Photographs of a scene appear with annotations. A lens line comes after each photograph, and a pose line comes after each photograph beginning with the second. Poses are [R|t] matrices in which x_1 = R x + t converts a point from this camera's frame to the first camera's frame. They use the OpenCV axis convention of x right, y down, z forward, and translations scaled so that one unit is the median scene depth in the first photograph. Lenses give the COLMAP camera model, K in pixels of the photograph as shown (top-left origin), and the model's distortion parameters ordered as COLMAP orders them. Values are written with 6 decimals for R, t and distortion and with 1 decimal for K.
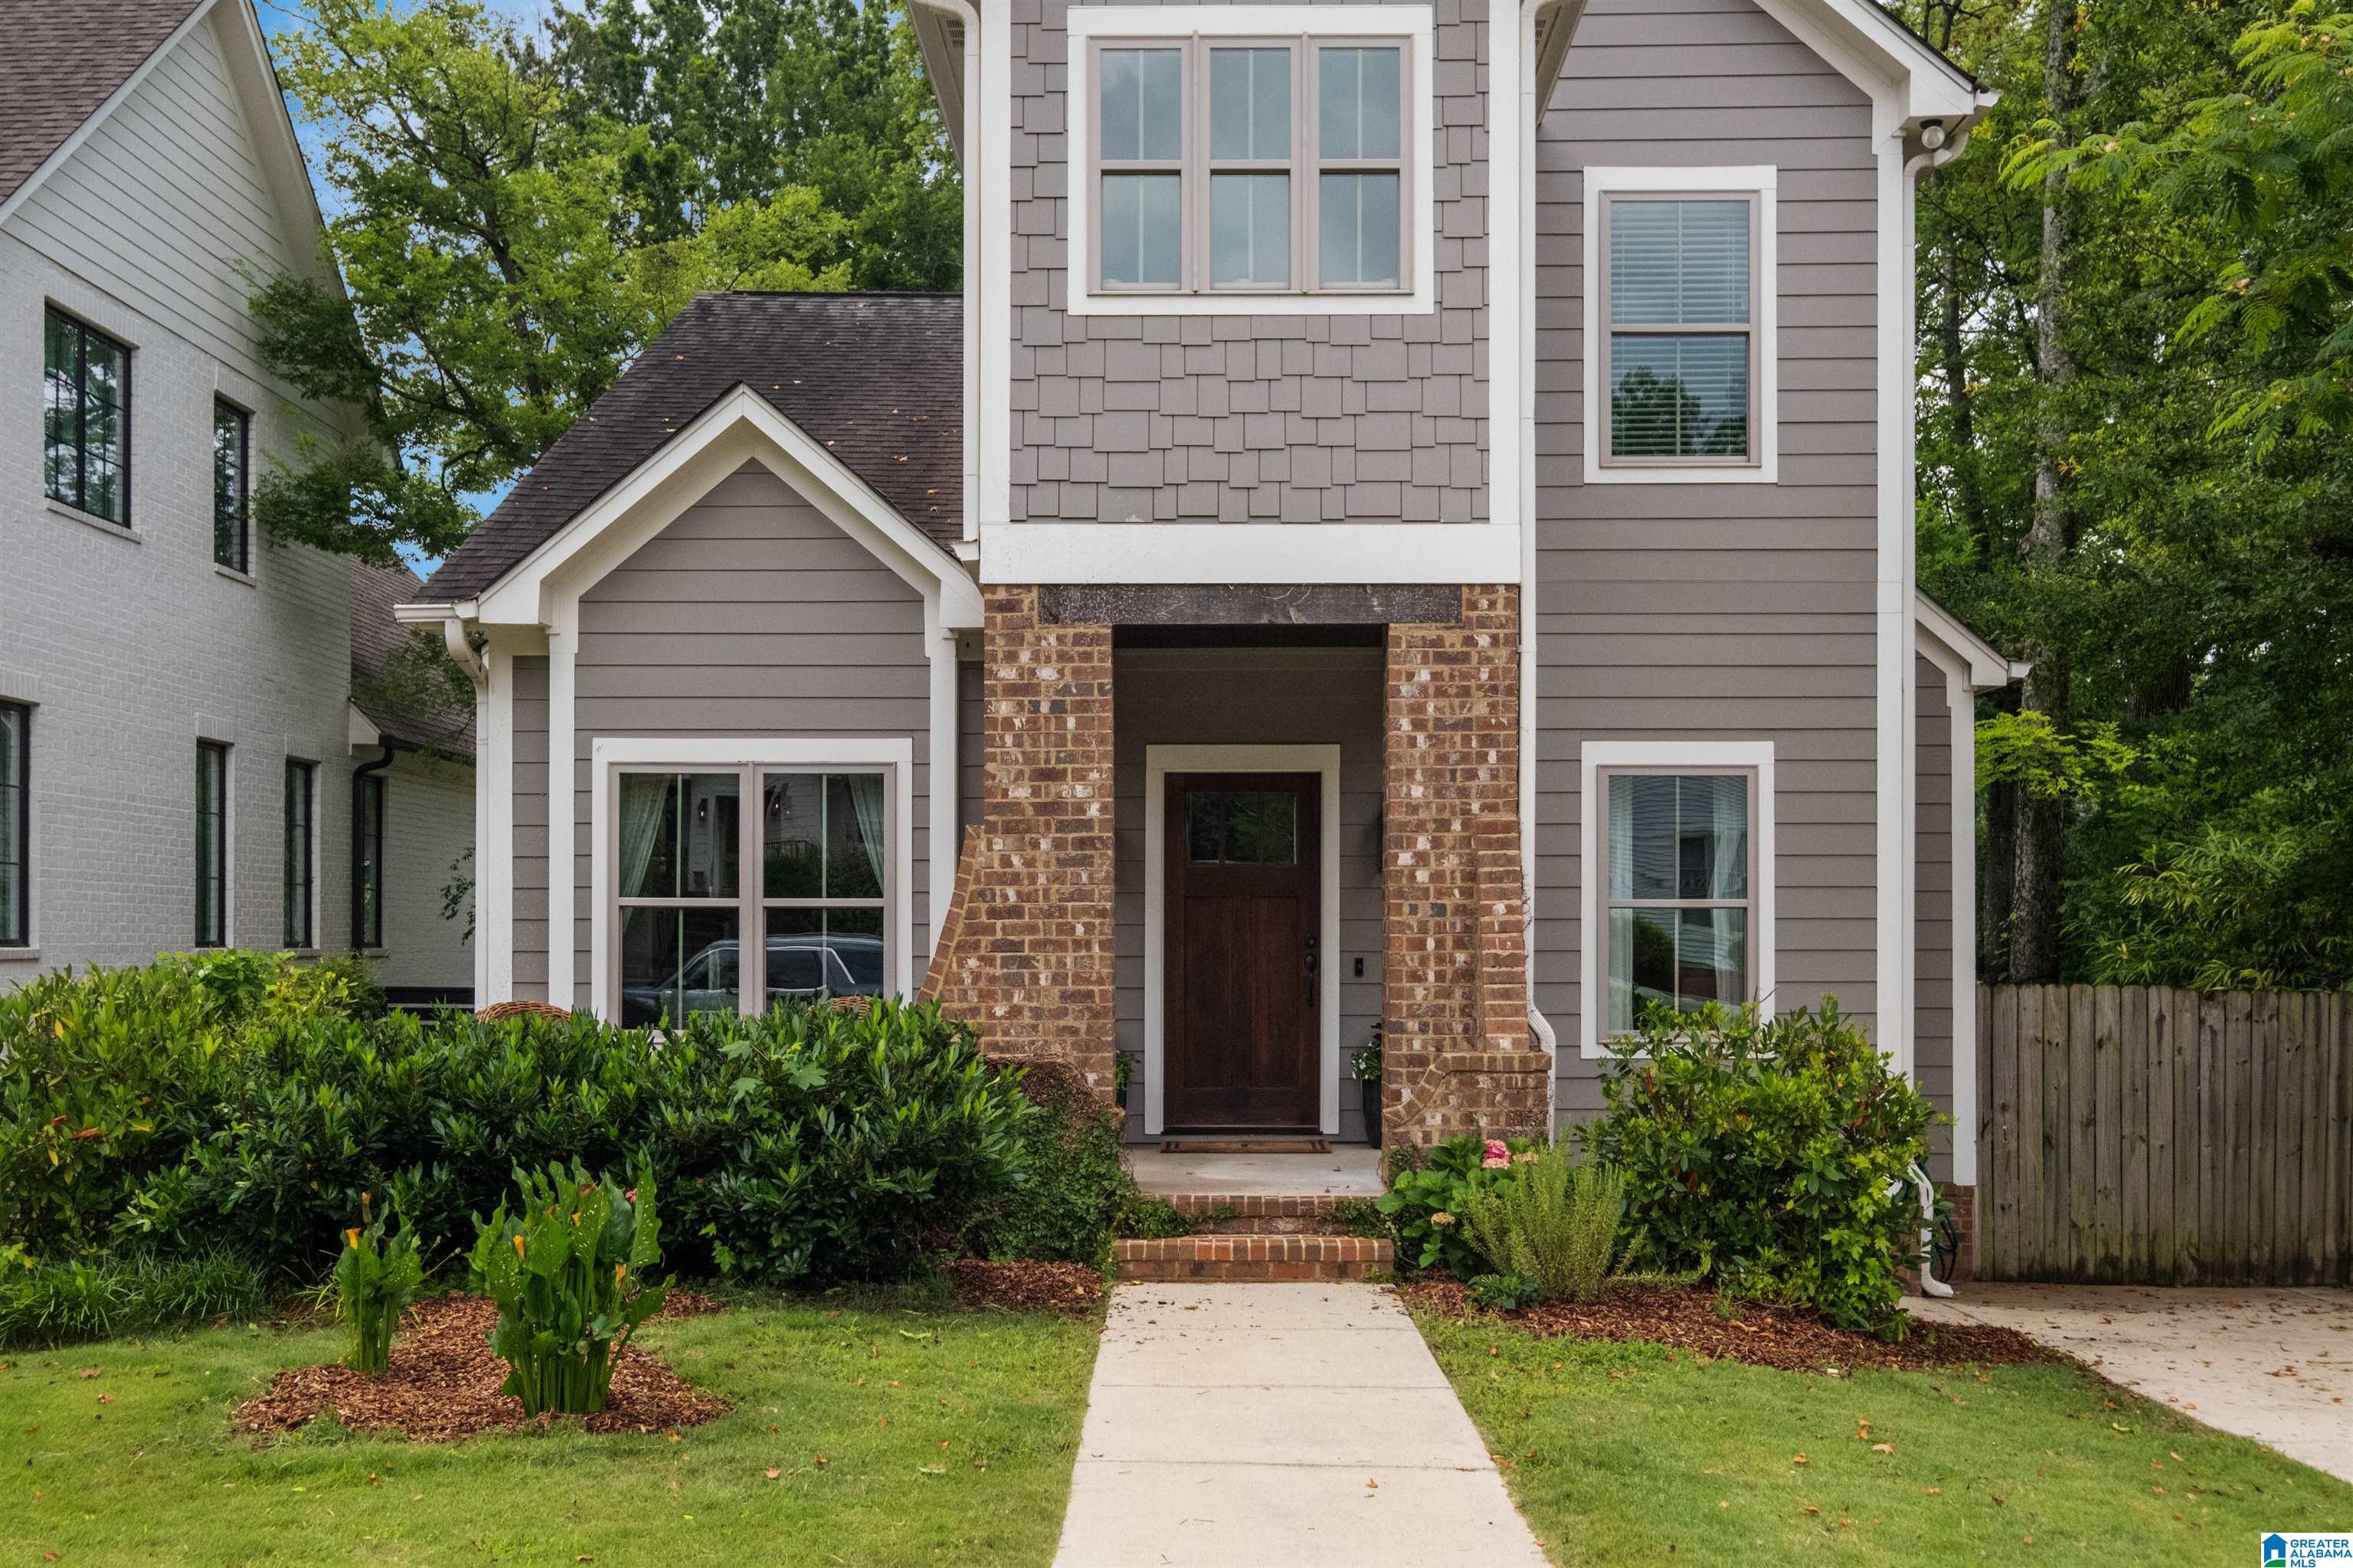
lens RADIAL K [[2332.7, 0, 1181.1], [0, 2332.7, 942.8], [0, 0, 1]] dist [-0.015628, 0.023795]
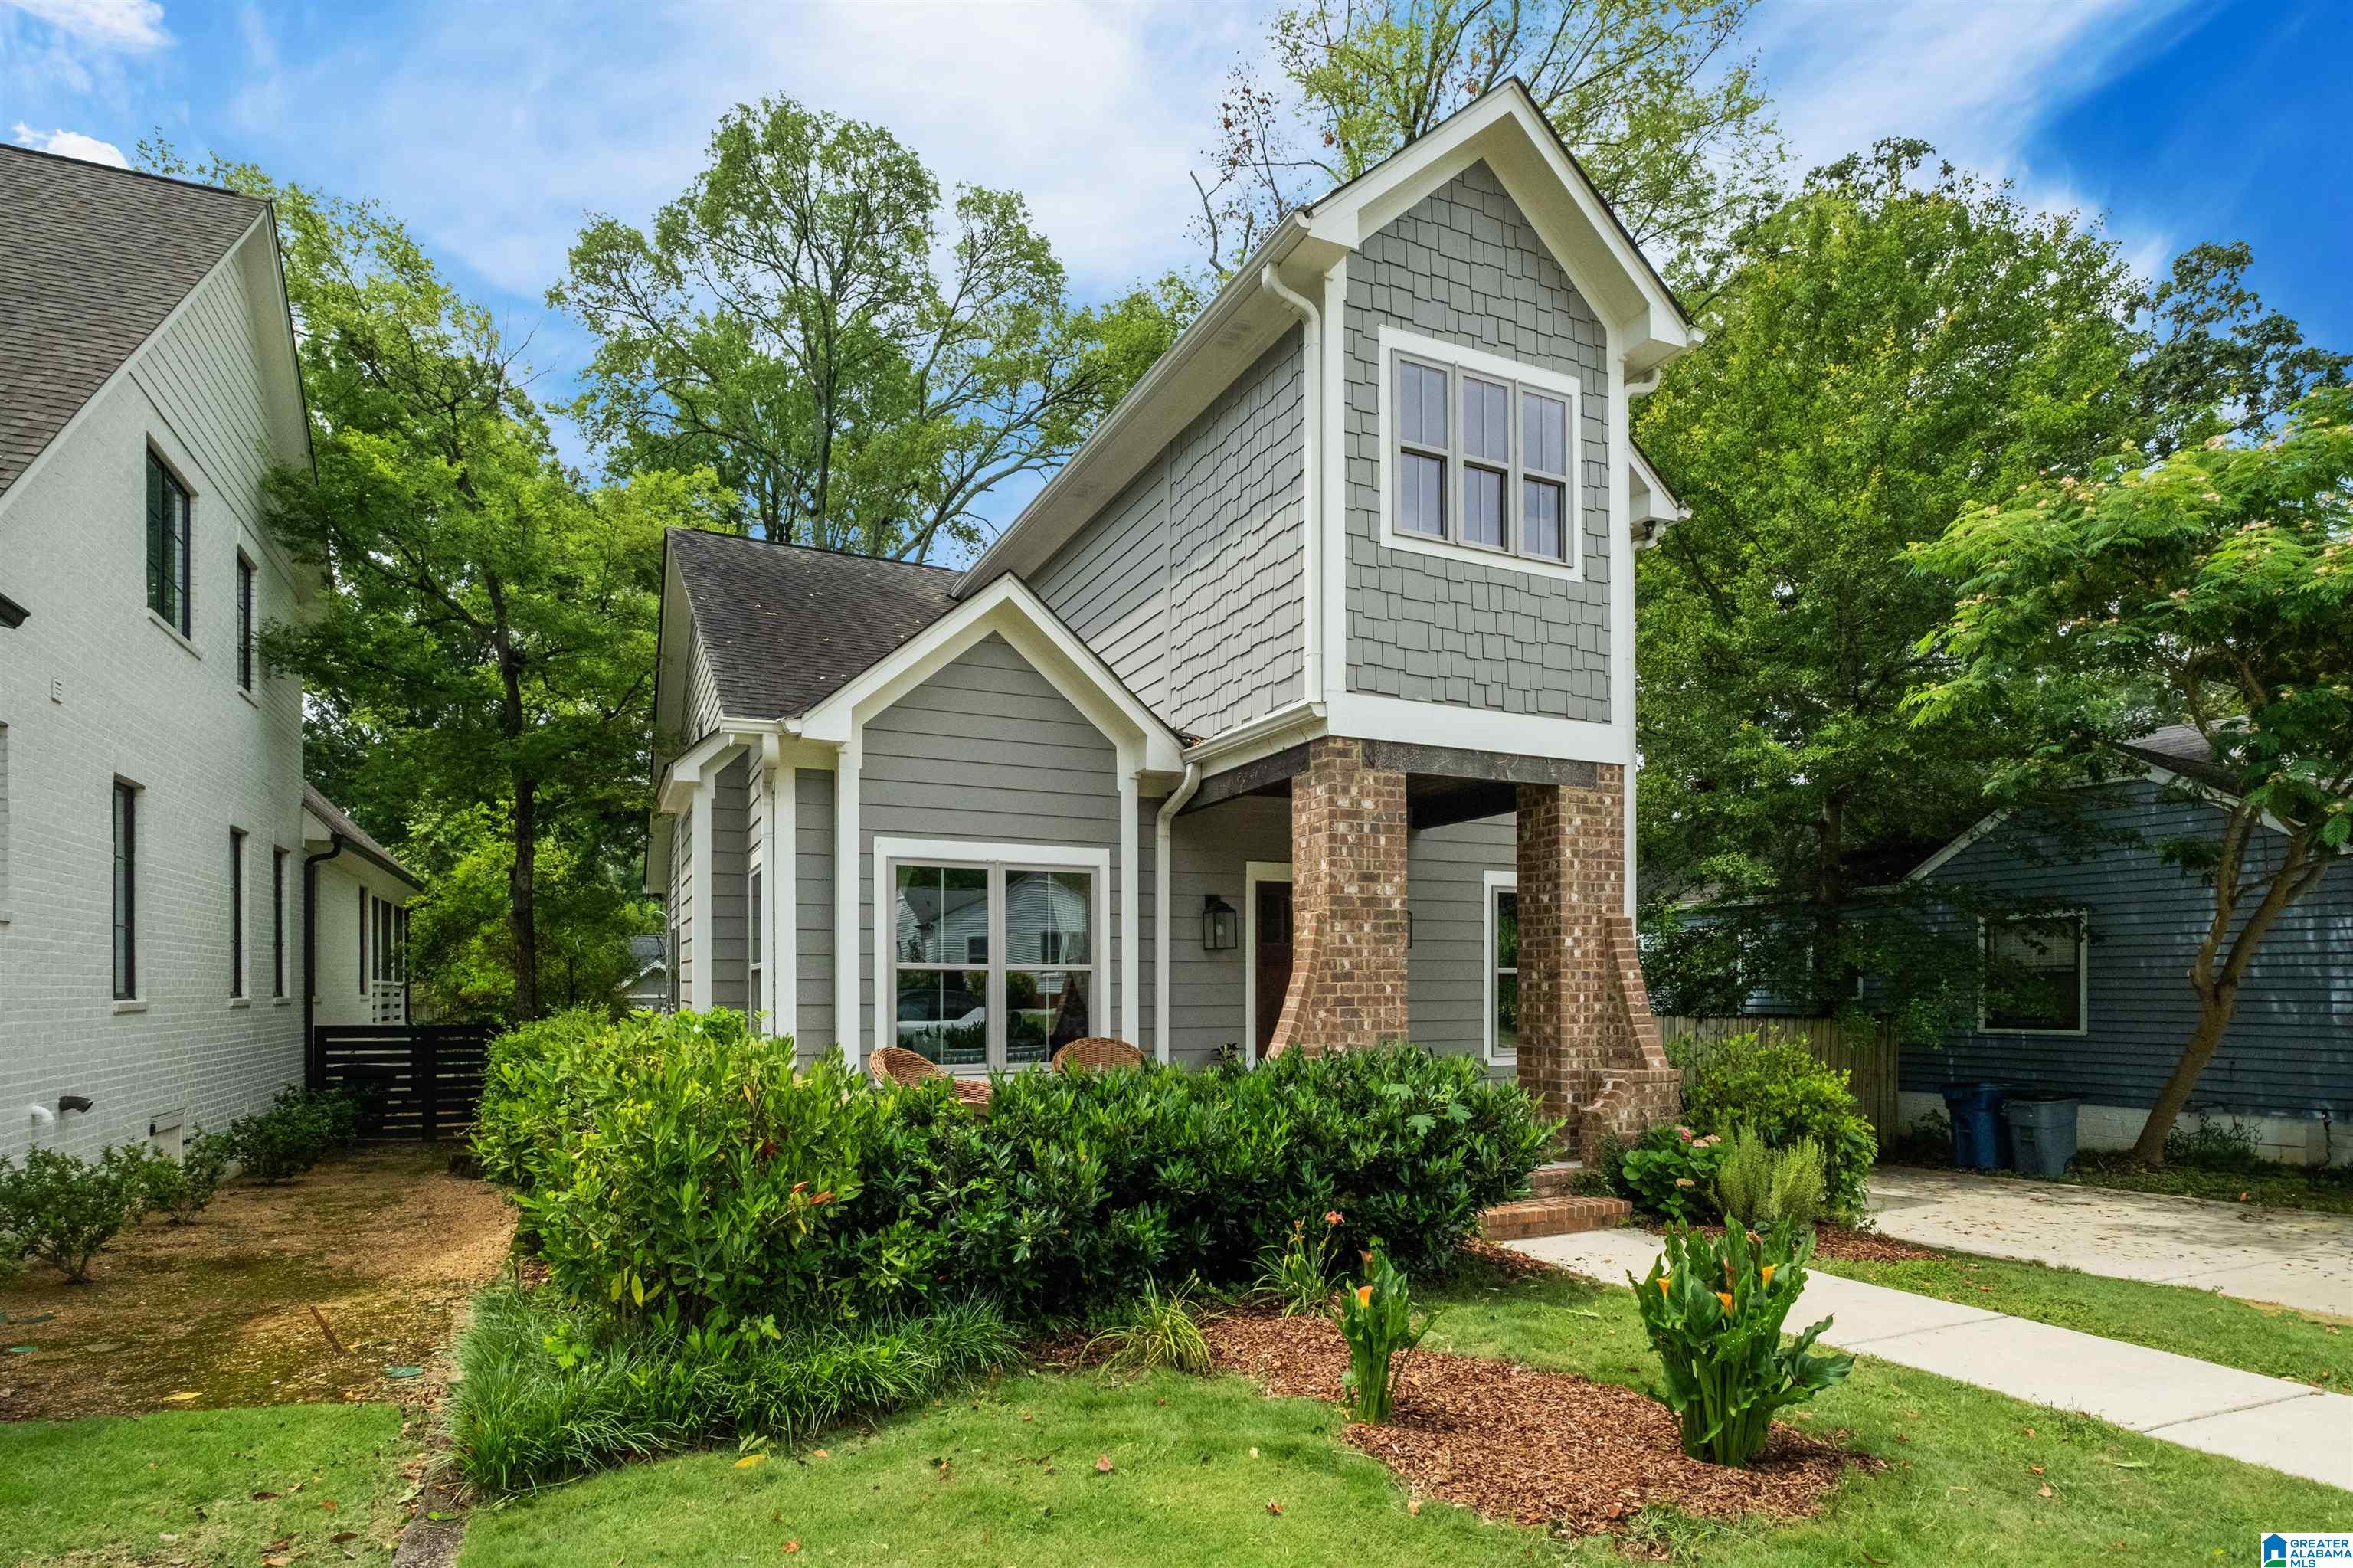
lens RADIAL K [[1222.7, 0, 1184.3], [0, 1222.7, 993.4], [0, 0, 1]] dist [-0.005726, -0.001049]
pose [[0.900360, -0.004486, 0.435124, -0.471844], [0.001316, 0.999970, 0.007584, -0.008875], [-0.435145, -0.006256, 0.900339, 0.394229]]
